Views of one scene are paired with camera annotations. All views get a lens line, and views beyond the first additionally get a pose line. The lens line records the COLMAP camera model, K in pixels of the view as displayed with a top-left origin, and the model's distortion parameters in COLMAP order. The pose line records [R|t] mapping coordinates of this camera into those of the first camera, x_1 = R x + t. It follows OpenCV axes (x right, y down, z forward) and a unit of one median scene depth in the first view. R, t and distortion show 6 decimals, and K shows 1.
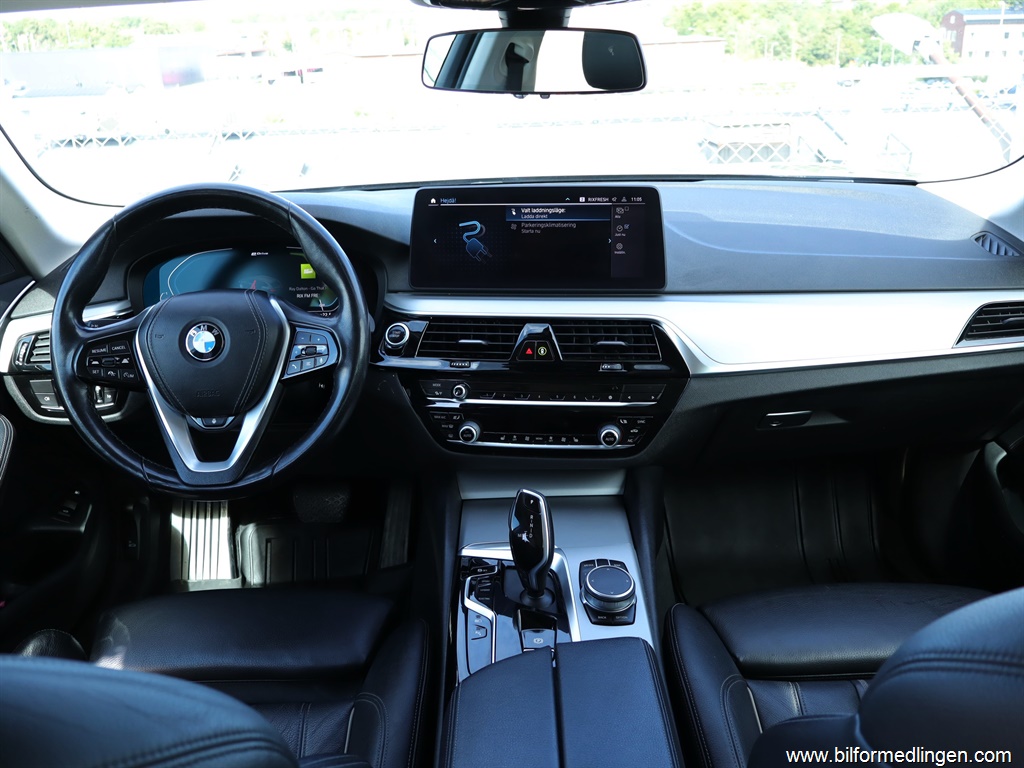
lens RADIAL K [[973.4, 0, 512.0], [0, 973.4, 384.0], [0, 0, 1]] dist [0.002488, -0.005856]
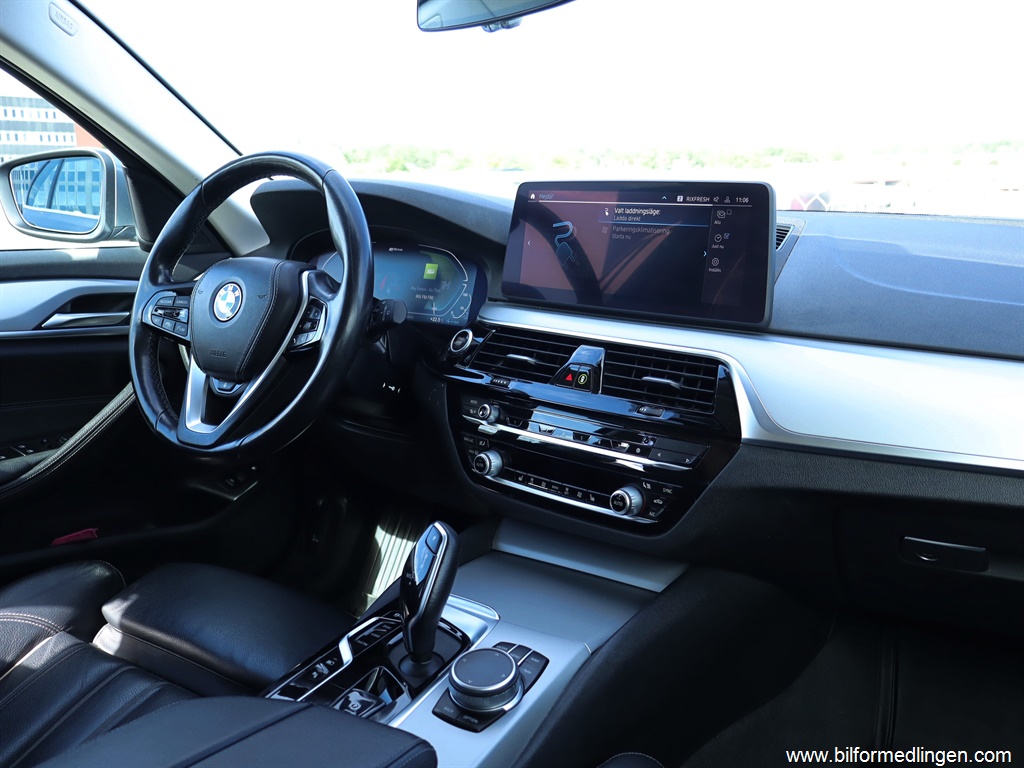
lens RADIAL K [[973.4, 0, 512.0], [0, 973.4, 384.0], [0, 0, 1]] dist [0.002488, -0.005856]
pose [[0.814154, 0.148129, -0.561437, 0.417151], [-0.217191, 0.974412, -0.057866, 0.027226], [0.538499, 0.169051, 0.825494, 0.314305]]
